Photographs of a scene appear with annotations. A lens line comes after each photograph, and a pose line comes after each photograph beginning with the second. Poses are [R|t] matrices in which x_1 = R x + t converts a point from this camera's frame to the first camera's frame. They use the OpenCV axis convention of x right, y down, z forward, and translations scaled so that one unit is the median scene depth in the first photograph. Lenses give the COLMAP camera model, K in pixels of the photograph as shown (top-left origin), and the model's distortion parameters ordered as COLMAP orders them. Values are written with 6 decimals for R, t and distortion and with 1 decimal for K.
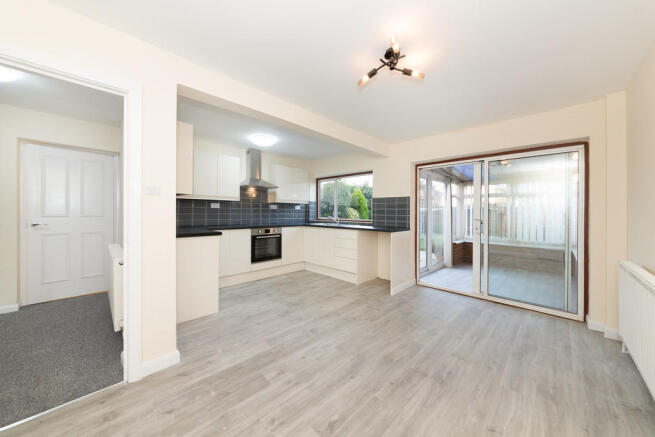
lens RADIAL K [[234.3, 0, 327.5], [0, 234.3, 218.5], [0, 0, 1]] dist [-0.000106, 0.000036]
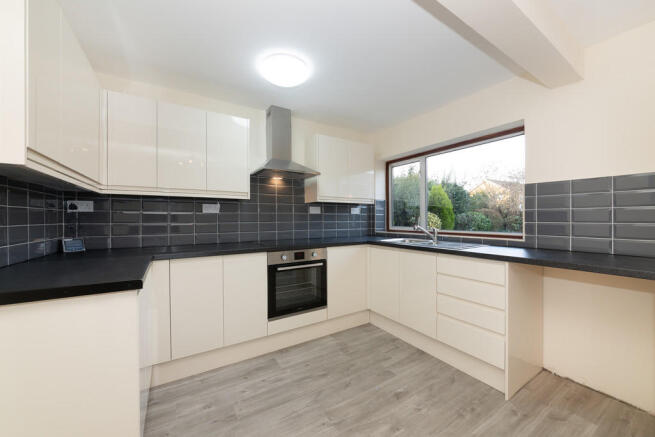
lens RADIAL K [[257.1, 0, 327.5], [0, 257.1, 218.5], [0, 0, 1]] dist [0.000247, 0.000013]
pose [[0.976779, -0.009561, -0.214035, -0.065058], [0.003981, 0.999641, -0.026484, -0.011995], [0.214212, 0.025016, 0.976467, 0.404032]]
